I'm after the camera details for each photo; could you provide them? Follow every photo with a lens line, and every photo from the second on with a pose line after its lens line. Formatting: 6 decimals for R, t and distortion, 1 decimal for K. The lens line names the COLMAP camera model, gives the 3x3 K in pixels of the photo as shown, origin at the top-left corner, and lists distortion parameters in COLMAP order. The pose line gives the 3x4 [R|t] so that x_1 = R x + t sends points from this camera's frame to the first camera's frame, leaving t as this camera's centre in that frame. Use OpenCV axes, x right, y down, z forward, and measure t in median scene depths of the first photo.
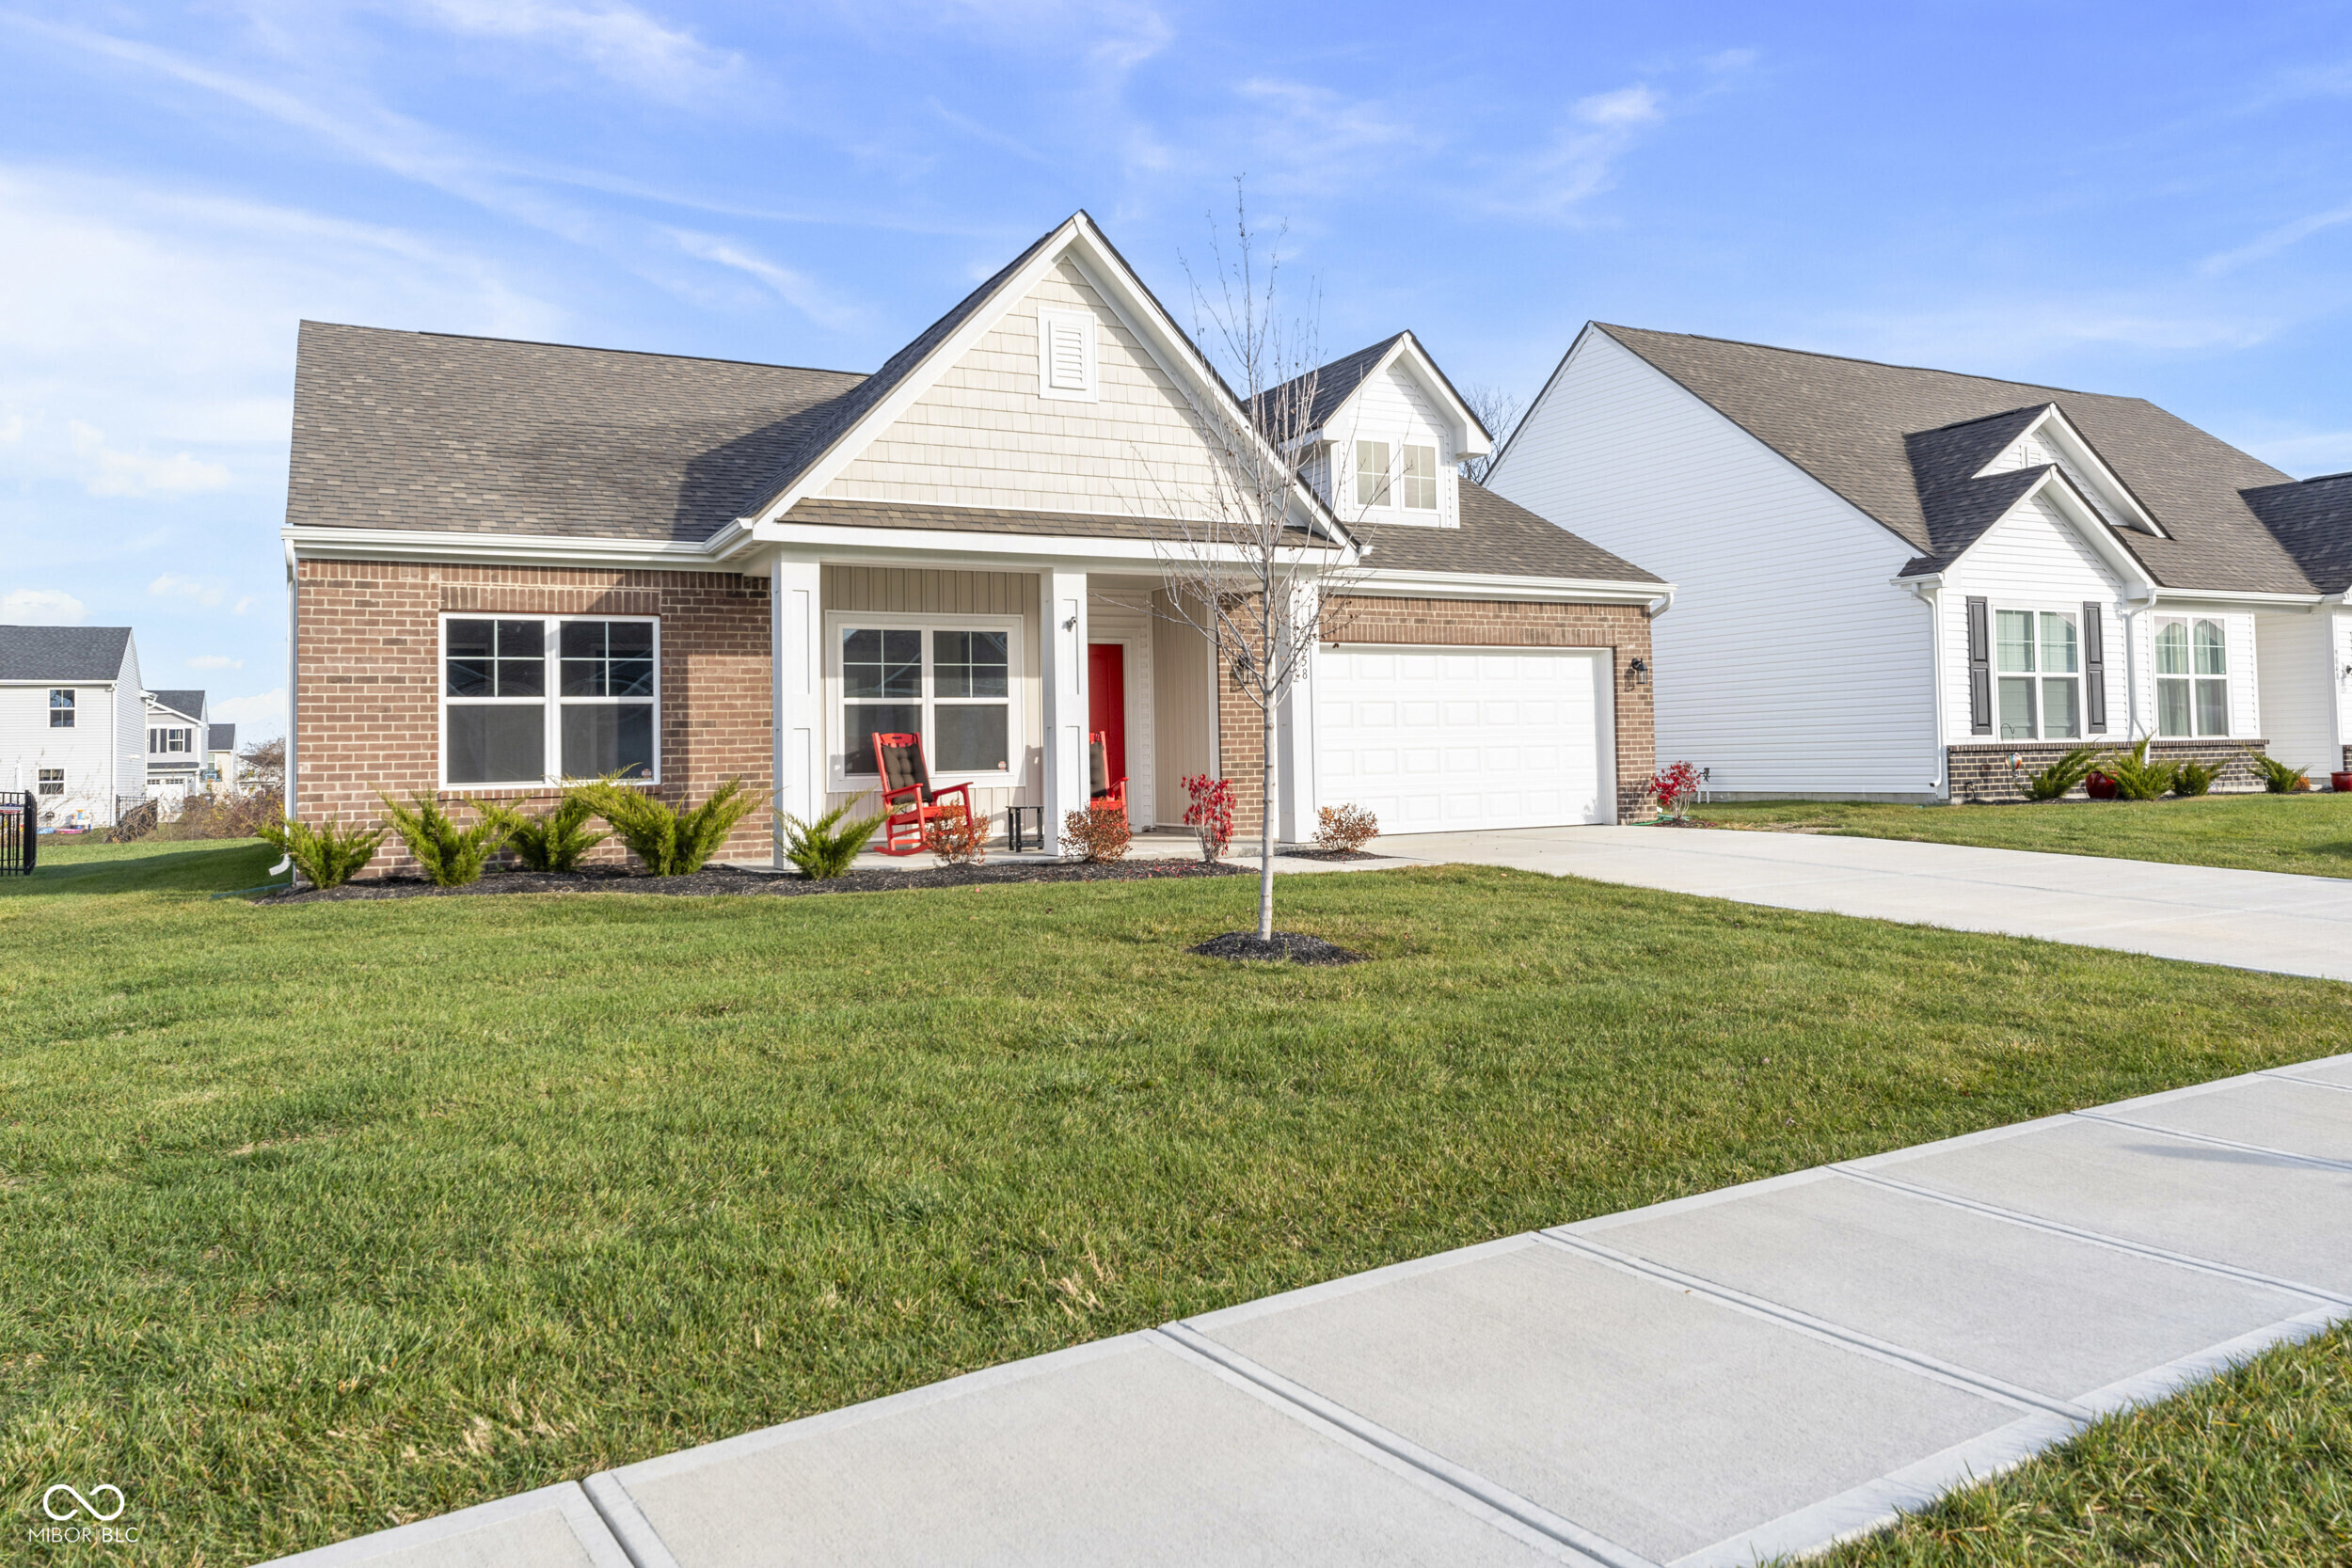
lens RADIAL K [[1648.4, 0, 1179.3], [0, 1648.4, 764.9], [0, 0, 1]] dist [-0.002096, -0.003972]
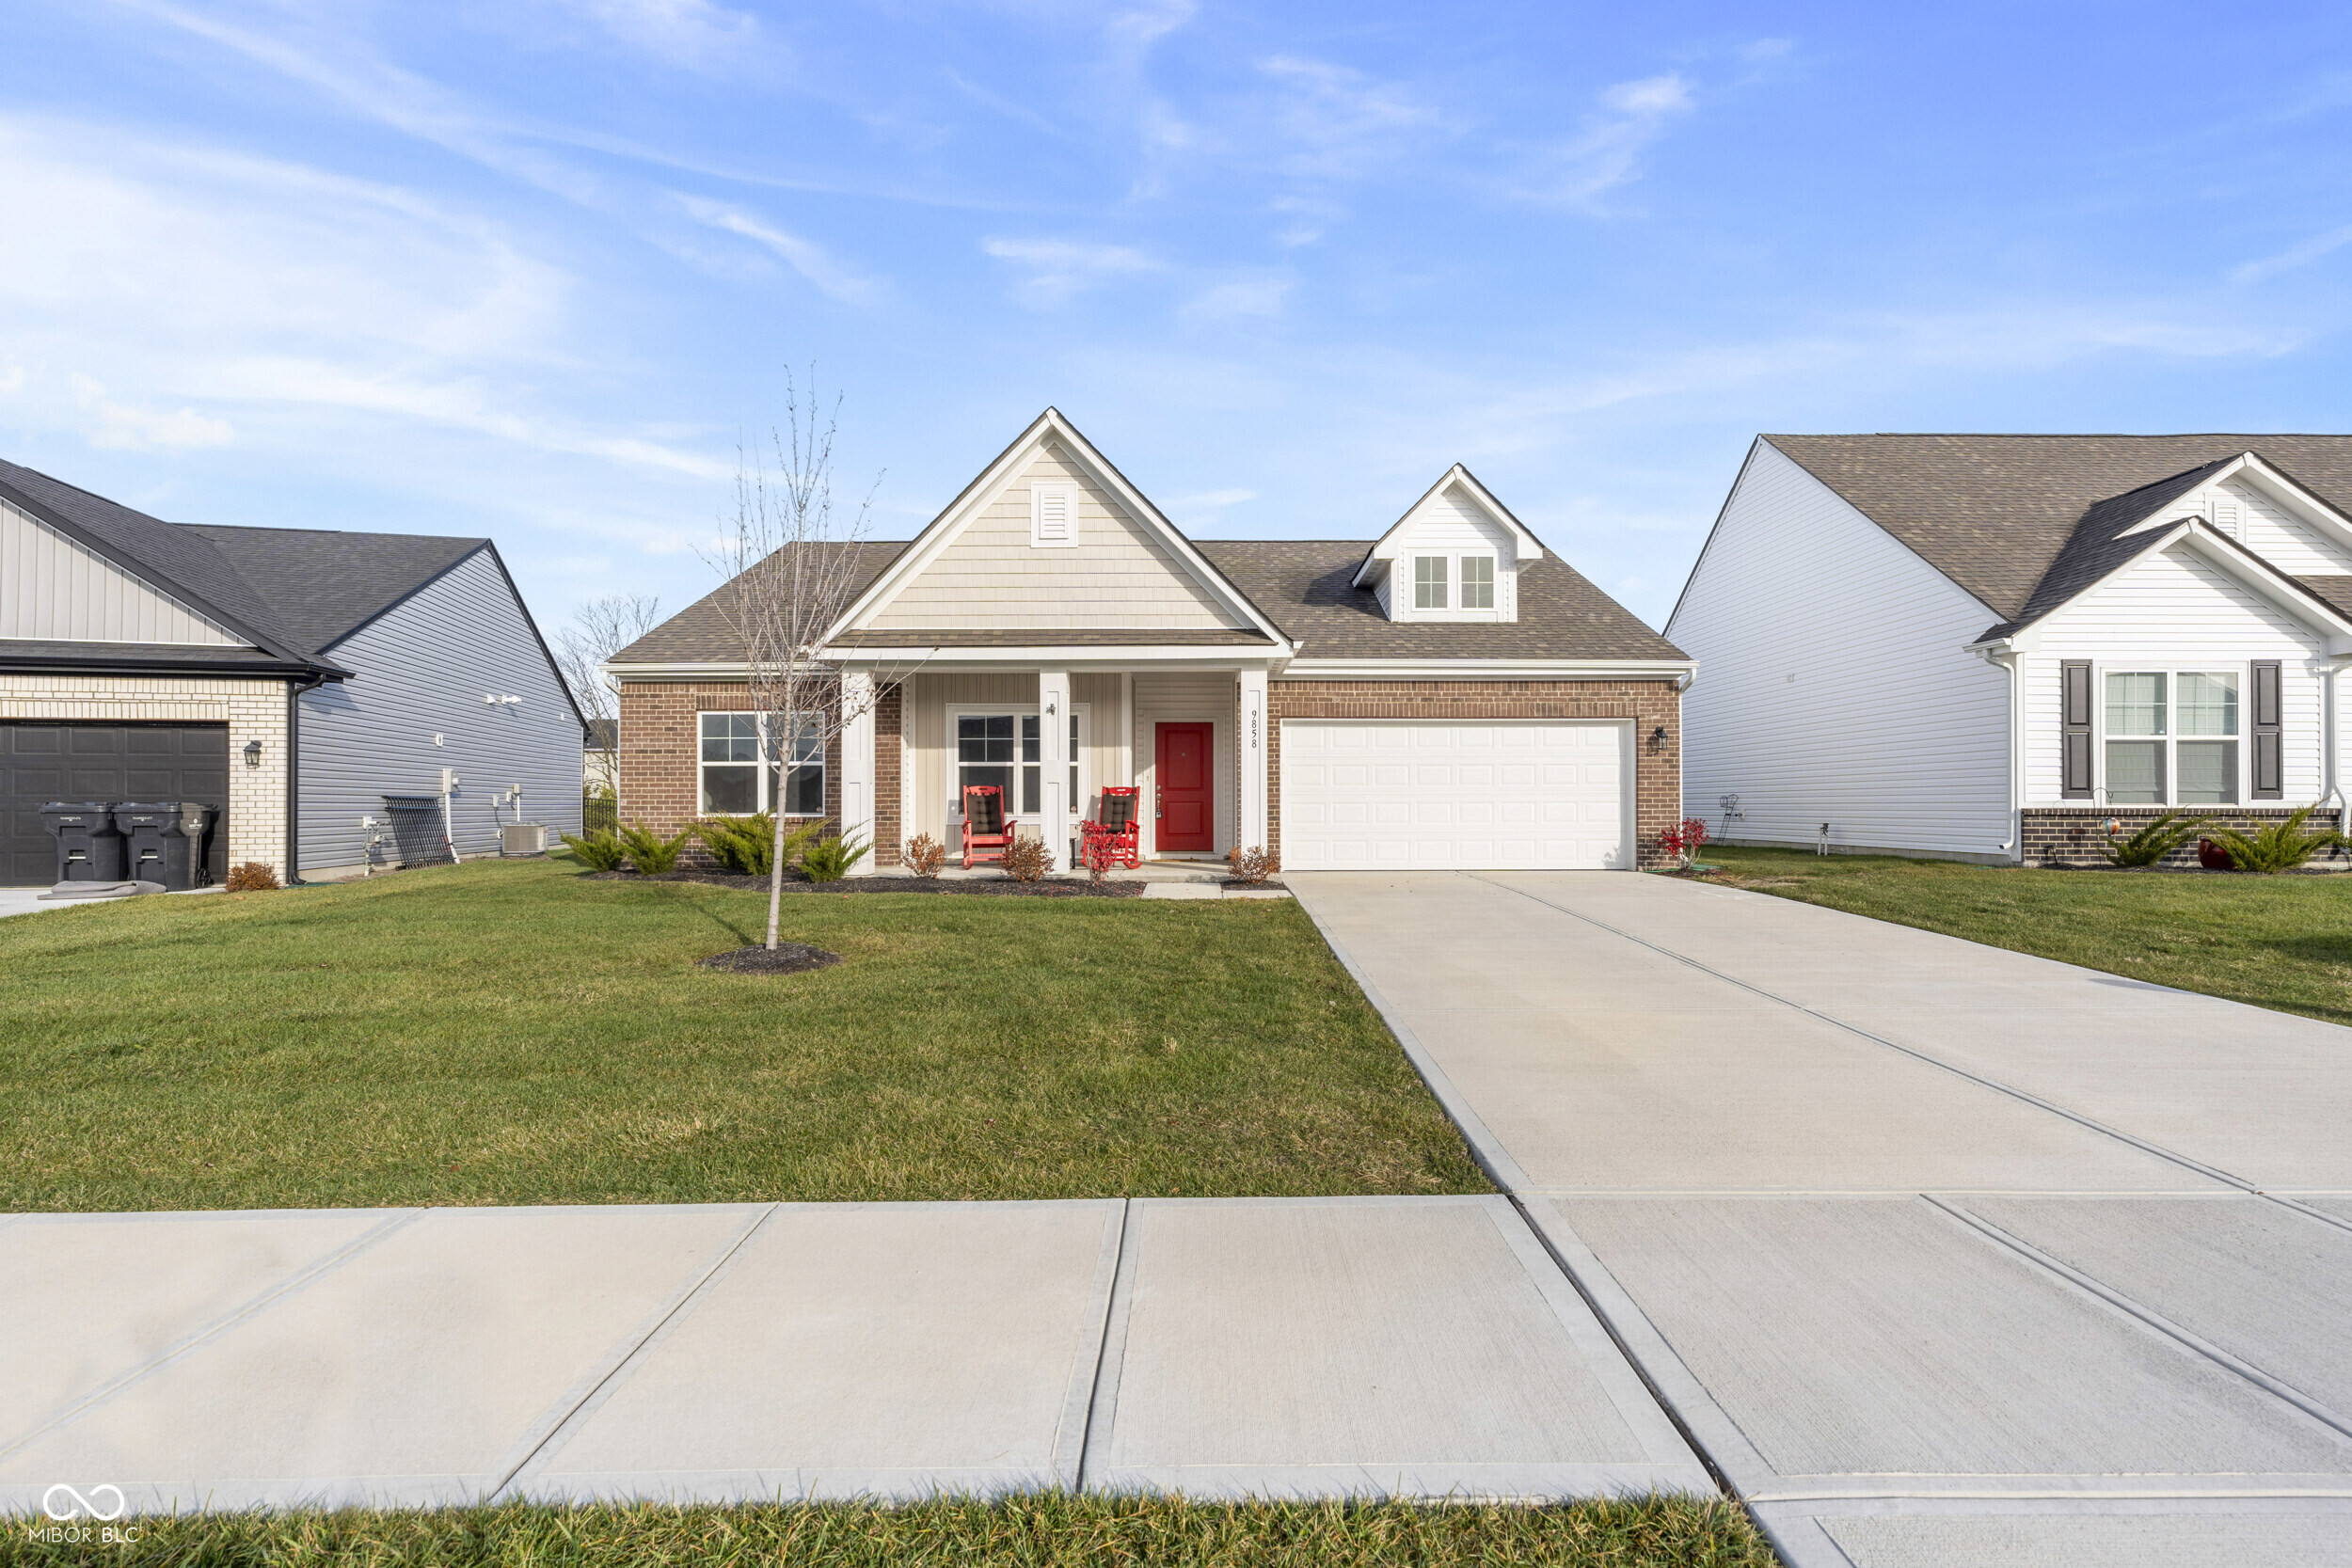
lens RADIAL K [[1073.9, 0, 1154.4], [0, 1073.9, 853.1], [0, 0, 1]] dist [-0.004114, 0.000985]
pose [[0.878529, 0.040577, -0.475962, 0.327496], [-0.018852, 0.998555, 0.050333, -0.008173], [0.477316, -0.035246, 0.878024, 0.173540]]
